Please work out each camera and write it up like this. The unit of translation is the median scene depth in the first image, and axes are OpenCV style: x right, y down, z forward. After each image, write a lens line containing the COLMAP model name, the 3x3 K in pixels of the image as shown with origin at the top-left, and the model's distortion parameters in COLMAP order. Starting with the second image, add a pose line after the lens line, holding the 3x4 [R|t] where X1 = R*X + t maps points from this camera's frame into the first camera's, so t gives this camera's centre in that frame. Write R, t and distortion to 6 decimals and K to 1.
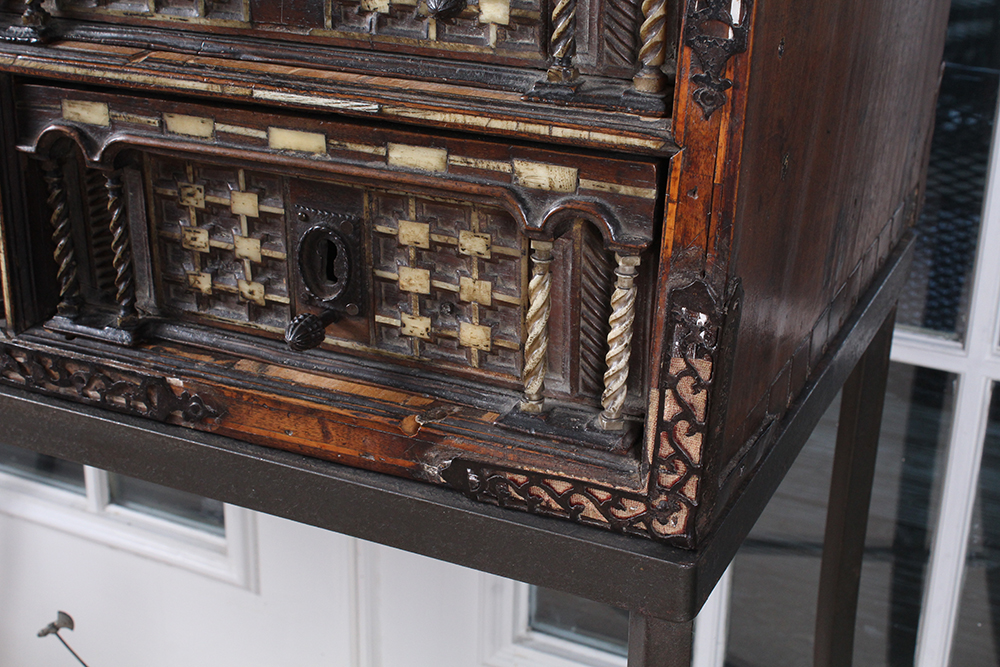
lens RADIAL K [[1471.5, 0, 500.0], [0, 1471.5, 333.5], [0, 0, 1]] dist [-0.043111, -0.030951]
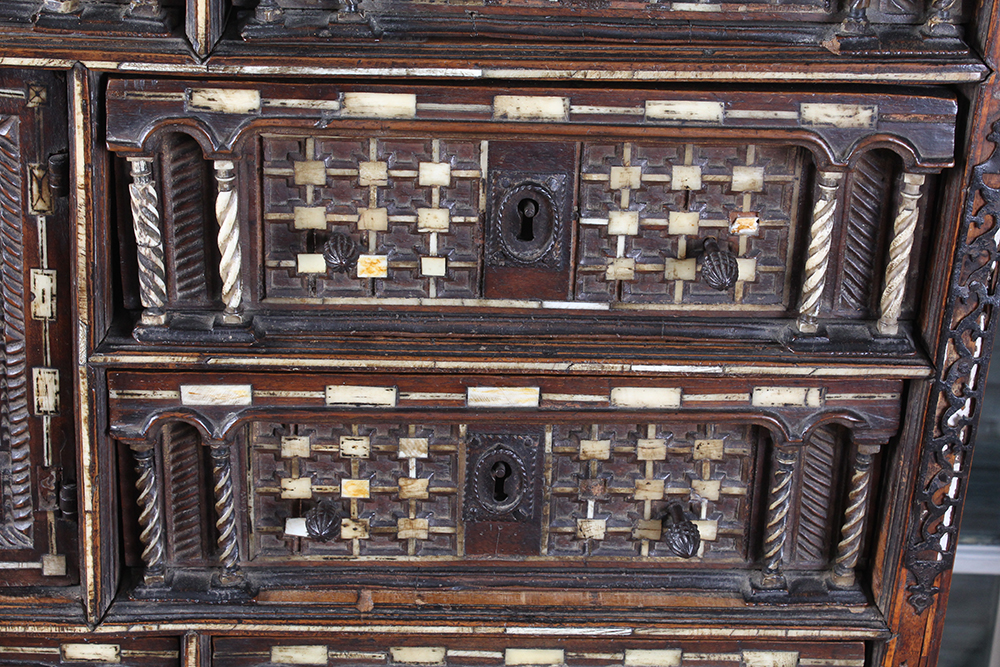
lens RADIAL K [[1908.9, 0, 500.0], [0, 1908.9, 333.5], [0, 0, 1]] dist [0.000261, -0.156797]
pose [[0.893136, -0.171427, 0.415837, -0.779154], [0.151883, 0.985163, 0.079914, -0.530617], [-0.423366, -0.008215, 0.905921, -0.353728]]
